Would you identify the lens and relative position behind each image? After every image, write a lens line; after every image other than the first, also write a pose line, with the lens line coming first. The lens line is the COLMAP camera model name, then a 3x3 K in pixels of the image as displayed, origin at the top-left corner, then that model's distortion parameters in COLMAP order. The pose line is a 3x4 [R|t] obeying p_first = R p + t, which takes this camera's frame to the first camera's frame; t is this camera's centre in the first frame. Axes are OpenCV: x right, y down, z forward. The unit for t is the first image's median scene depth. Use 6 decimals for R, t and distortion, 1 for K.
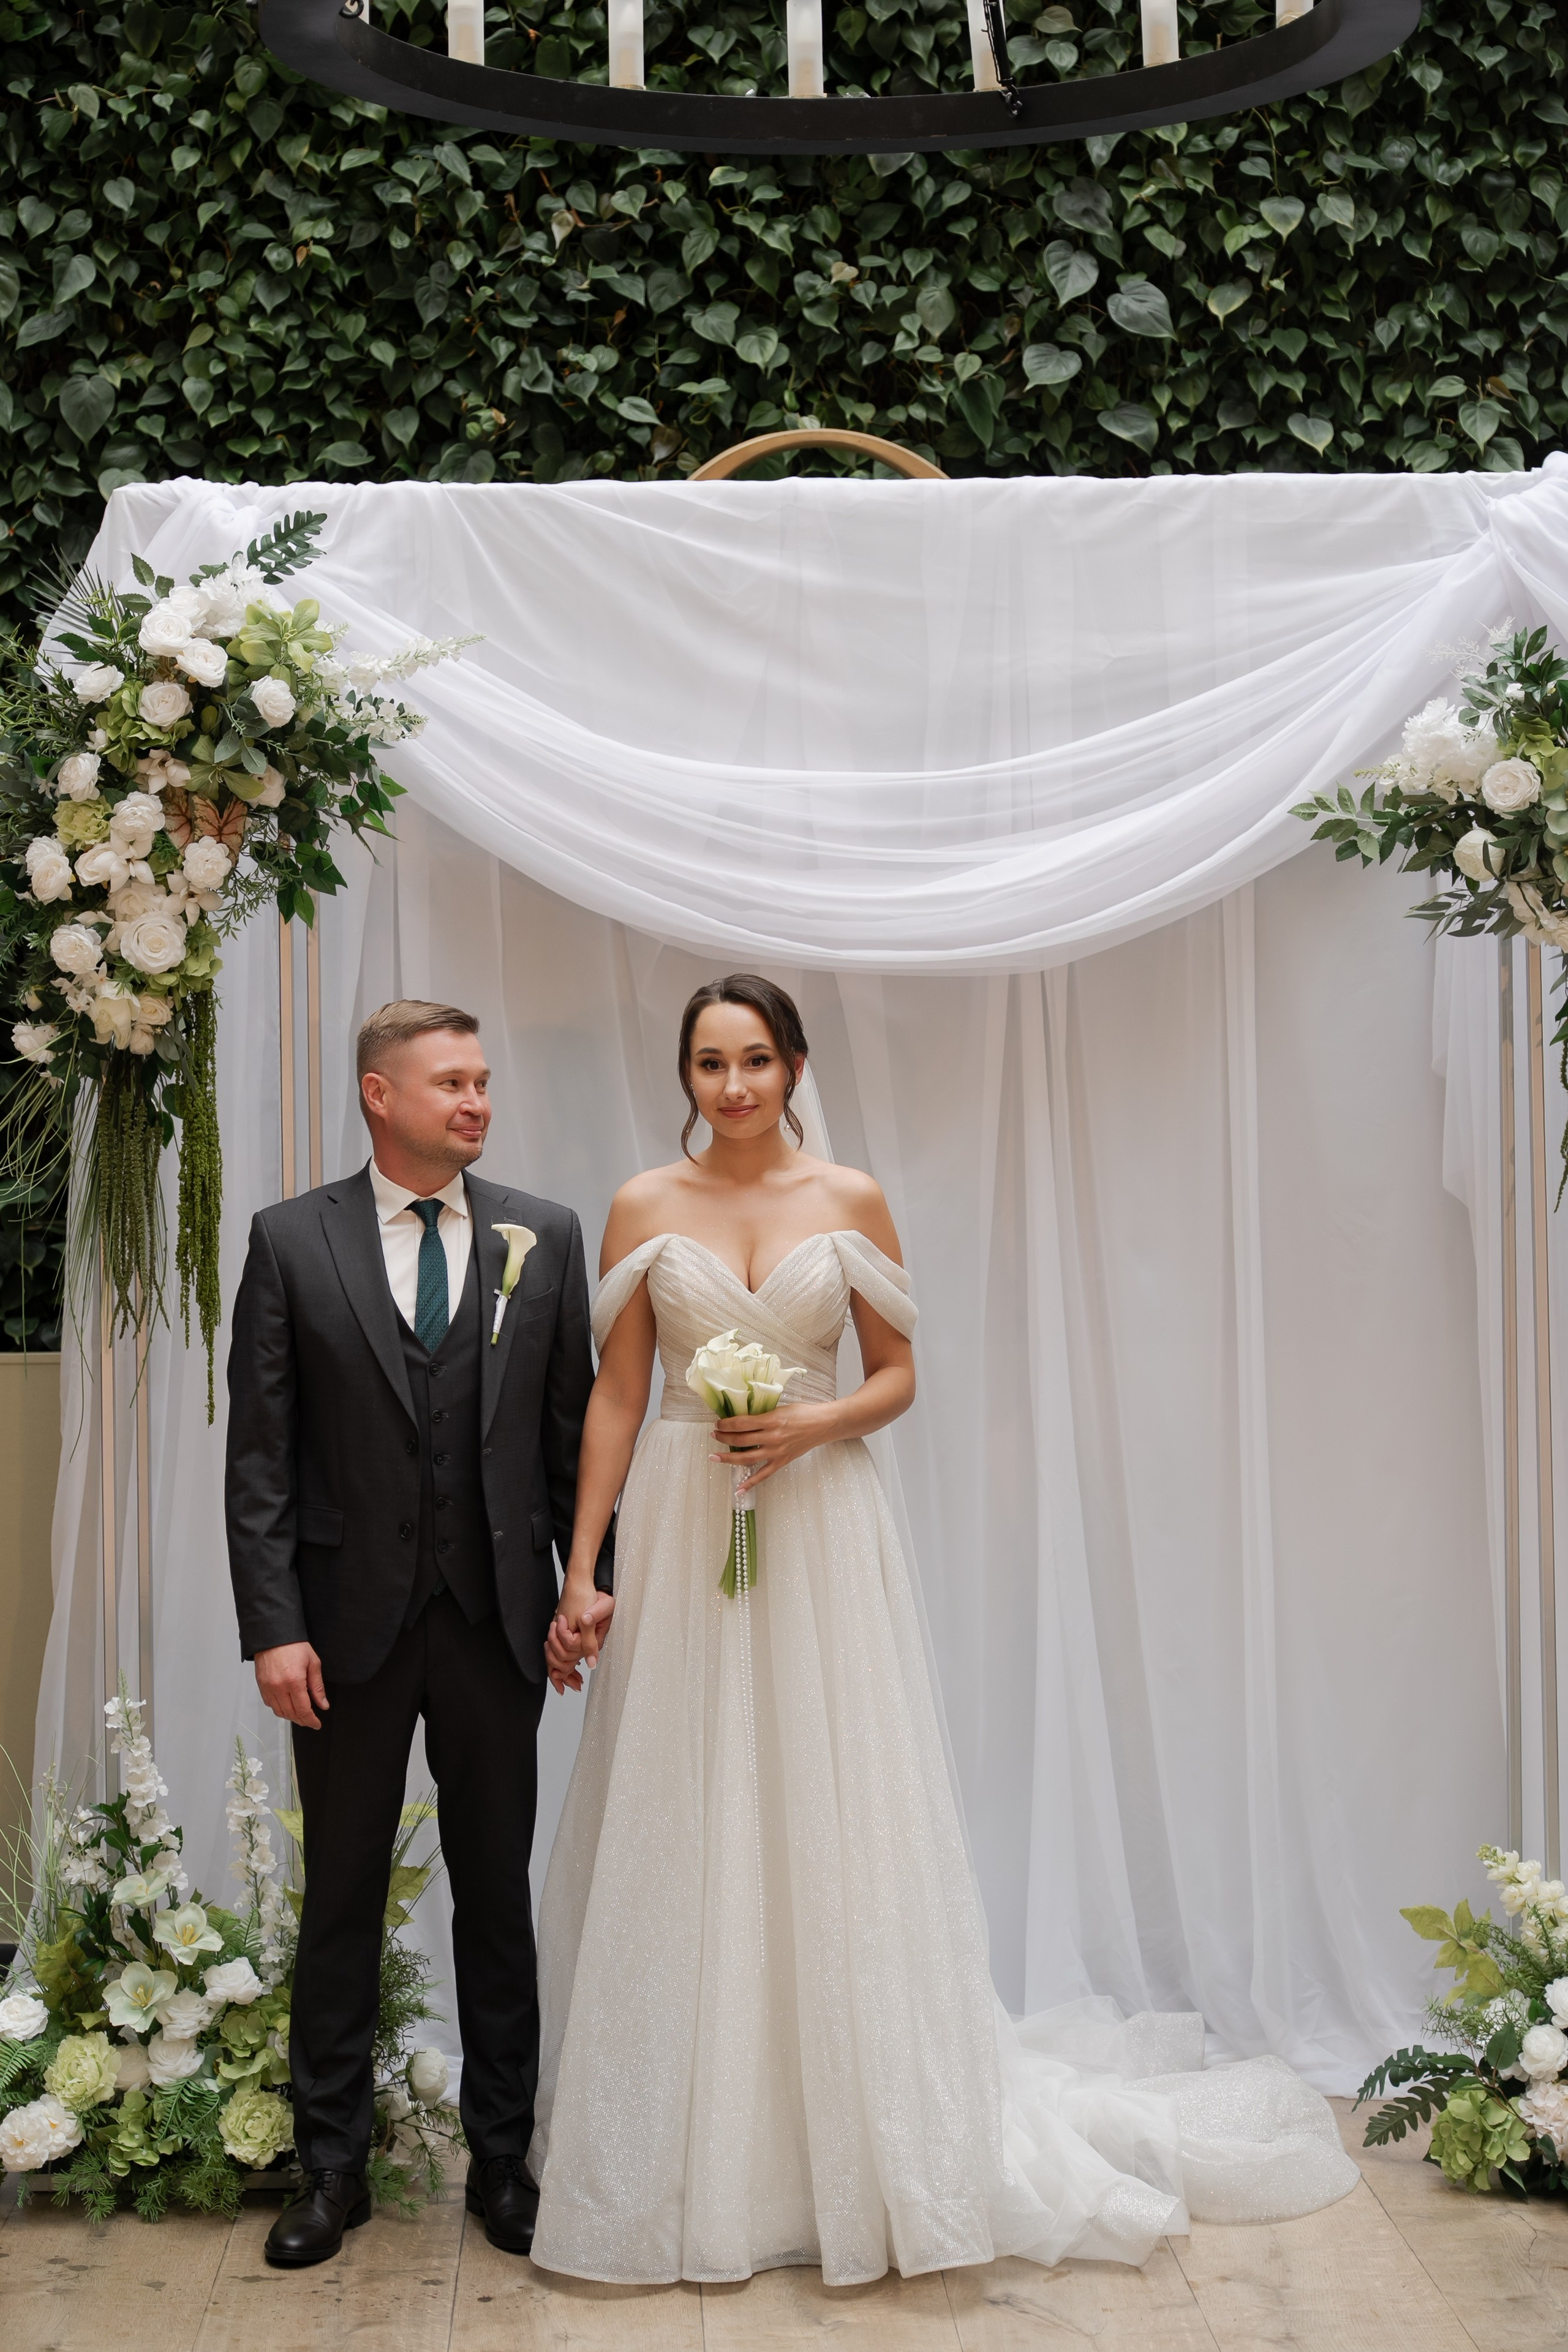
lens RADIAL K [[3813.8, 0, 689.9], [0, 3813.8, 817.4], [0, 0, 1]] dist [-0.000667, 0.000000]
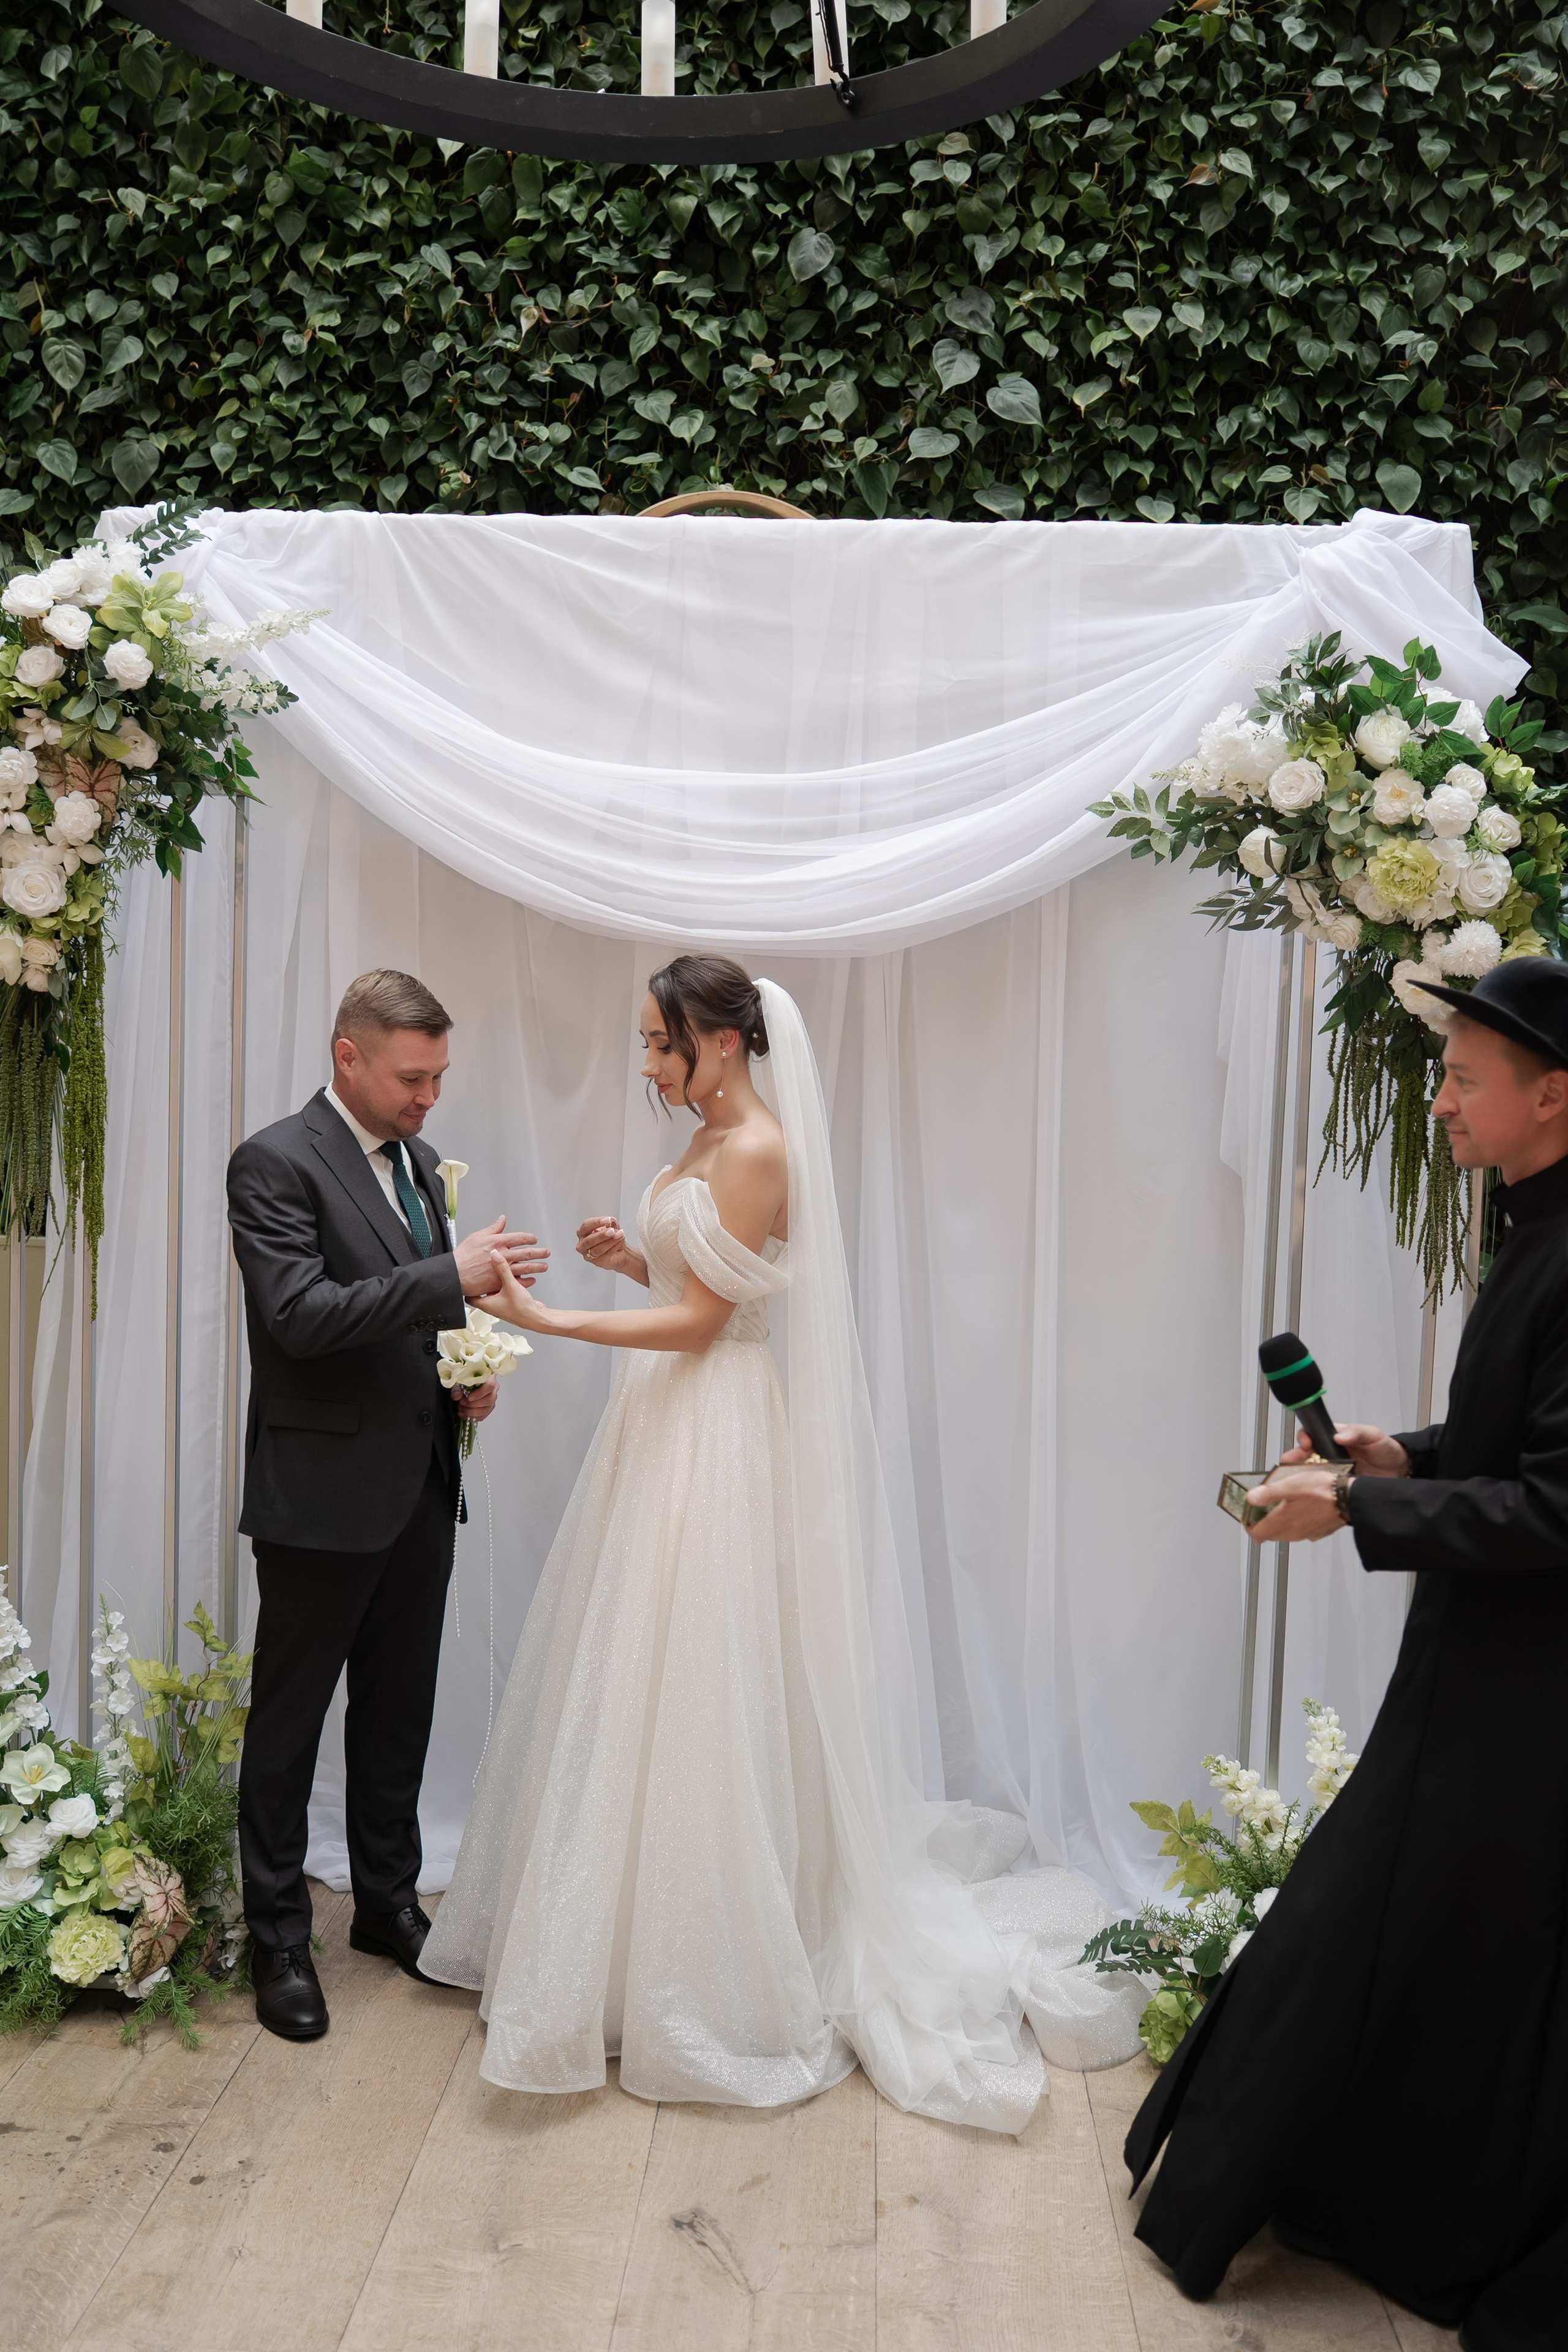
lens RADIAL K [[2141.2, 0, 732.5], [0, 2141.2, 1136.8], [0, 0, 1]] dist [-0.008428, 0.000000]
pose [[0.997233, 0.044558, -0.059500, 0.081249], [-0.038200, 0.993842, 0.104017, 0.026197], [0.063768, -0.101457, 0.992794, 0.322046]]
